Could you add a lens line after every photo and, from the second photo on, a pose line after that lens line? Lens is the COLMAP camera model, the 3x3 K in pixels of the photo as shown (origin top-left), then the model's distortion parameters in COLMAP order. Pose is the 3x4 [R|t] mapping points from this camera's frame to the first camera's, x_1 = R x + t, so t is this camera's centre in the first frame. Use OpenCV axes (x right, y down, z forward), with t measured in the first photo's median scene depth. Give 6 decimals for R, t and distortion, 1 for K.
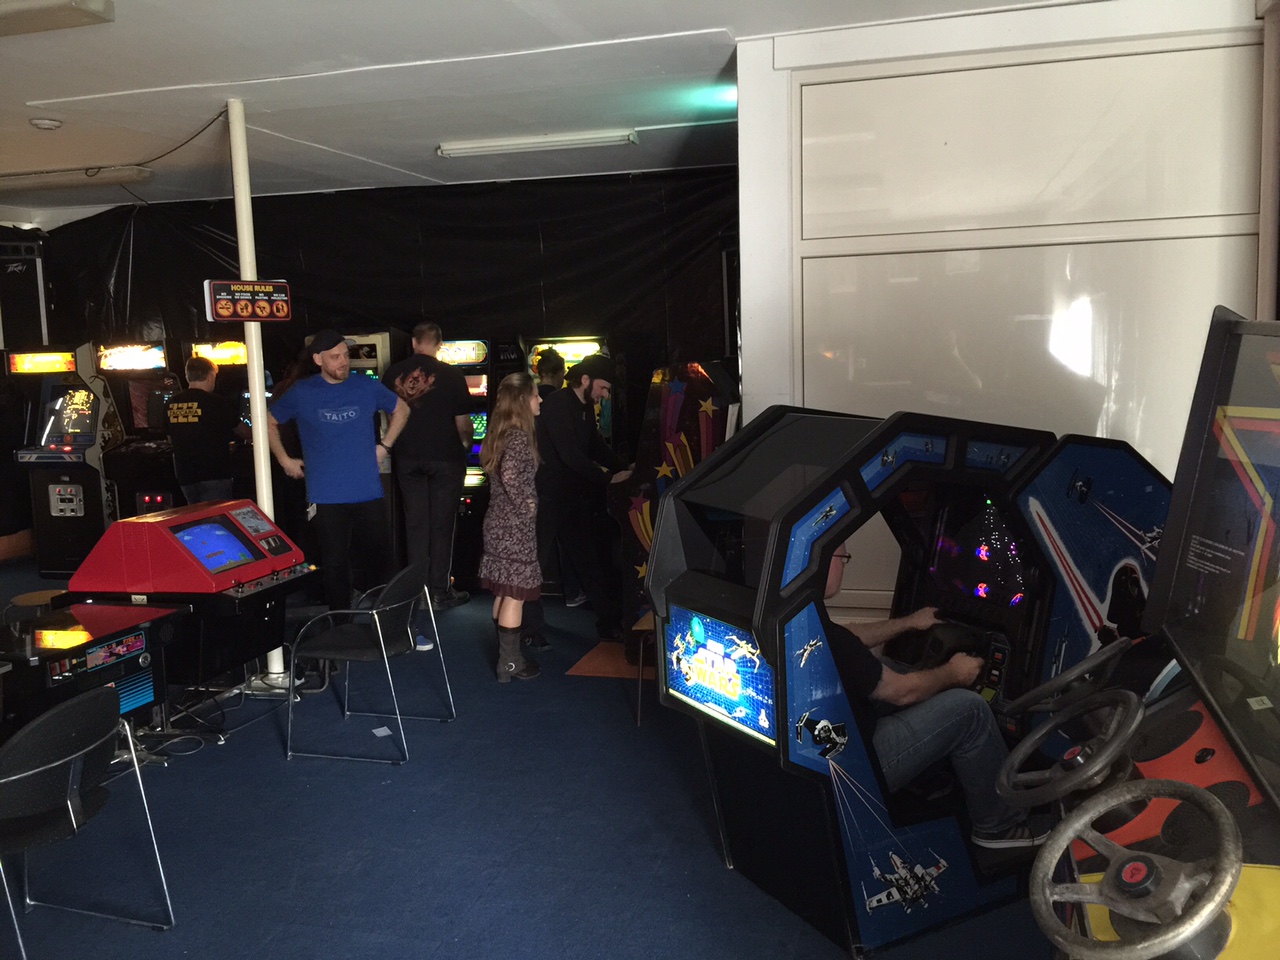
lens RADIAL K [[1096.2, 0, 640.7], [0, 1096.2, 469.4], [0, 0, 1]] dist [0.071767, -0.113439]
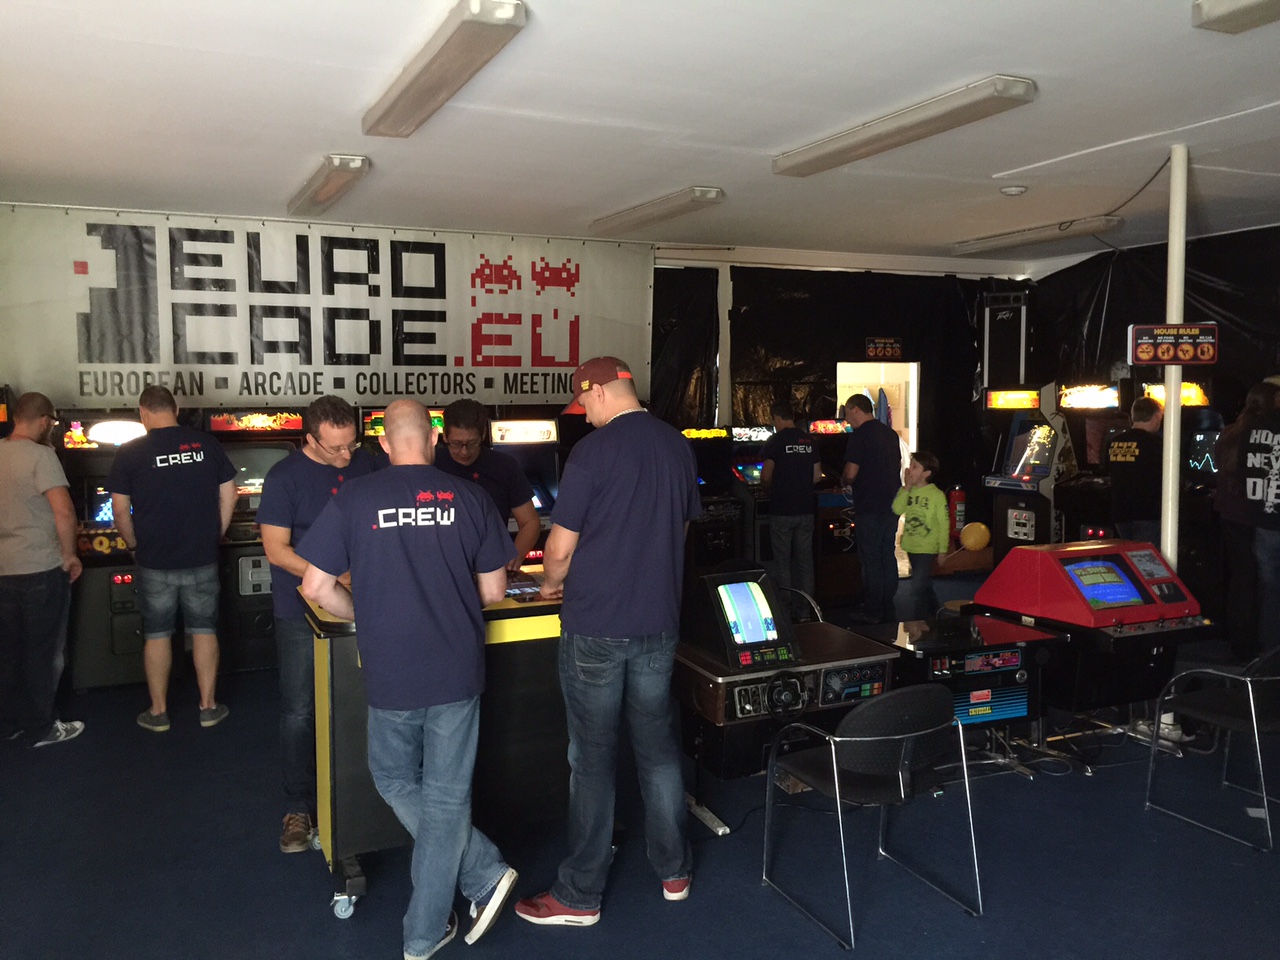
lens RADIAL K [[1096.2, 0, 640.7], [0, 1096.2, 469.4], [0, 0, 1]] dist [0.071767, -0.113439]
pose [[0.640924, 0.072797, -0.764145, 0.108117], [-0.096014, 0.995277, 0.014285, -0.008757], [0.761576, 0.064213, 0.644887, 0.000512]]
